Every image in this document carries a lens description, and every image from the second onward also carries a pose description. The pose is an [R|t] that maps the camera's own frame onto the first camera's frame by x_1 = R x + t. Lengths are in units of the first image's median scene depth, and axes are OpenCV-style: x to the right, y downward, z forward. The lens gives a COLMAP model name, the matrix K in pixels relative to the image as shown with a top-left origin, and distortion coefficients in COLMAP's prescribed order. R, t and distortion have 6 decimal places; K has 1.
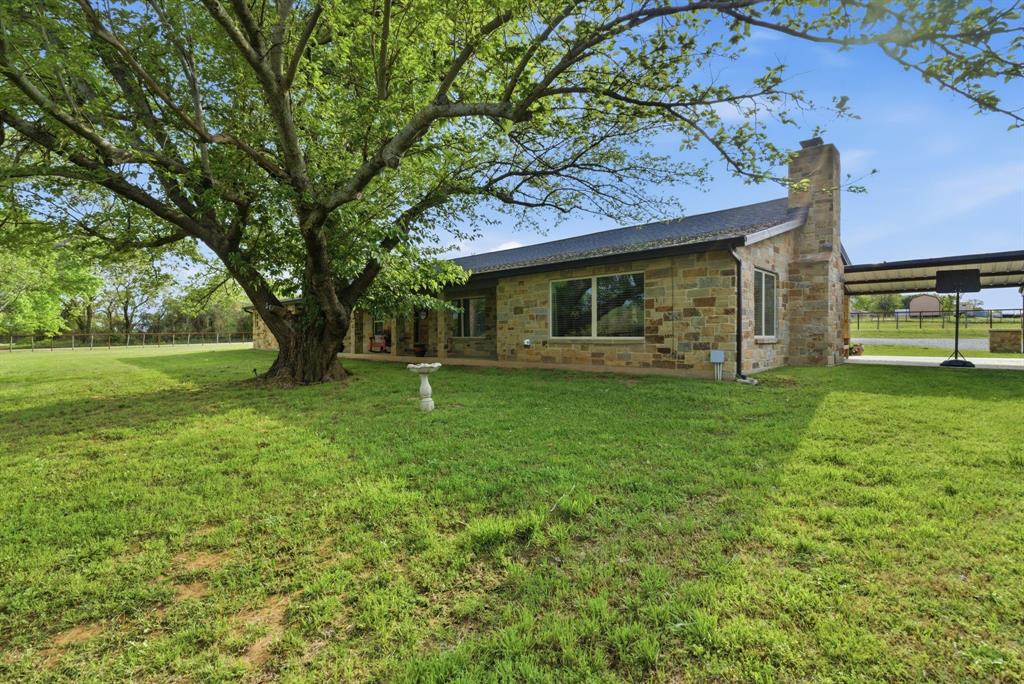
lens RADIAL K [[470.0, 0, 513.9], [0, 470.0, 343.2], [0, 0, 1]] dist [0.005169, -0.000152]
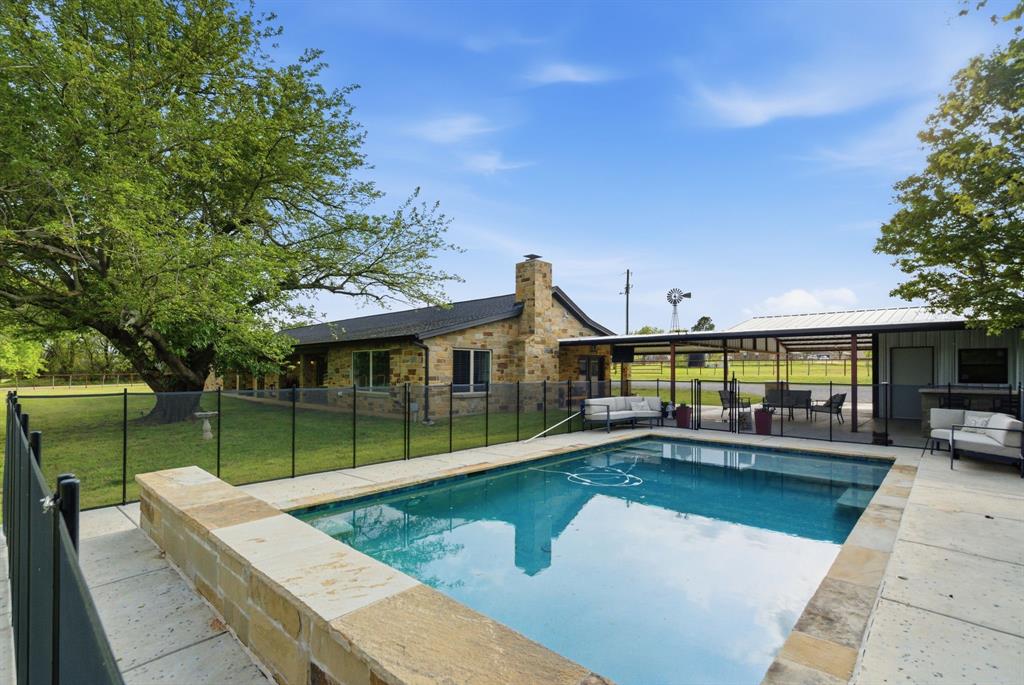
lens RADIAL K [[470.0, 0, 507.1], [0, 470.0, 368.0], [0, 0, 1]] dist [0.005169, -0.000152]
pose [[0.999968, 0.005292, -0.005970, 0.609382], [-0.005421, 0.999747, -0.021853, -0.057330], [0.005853, 0.021884, 0.999743, -0.471501]]
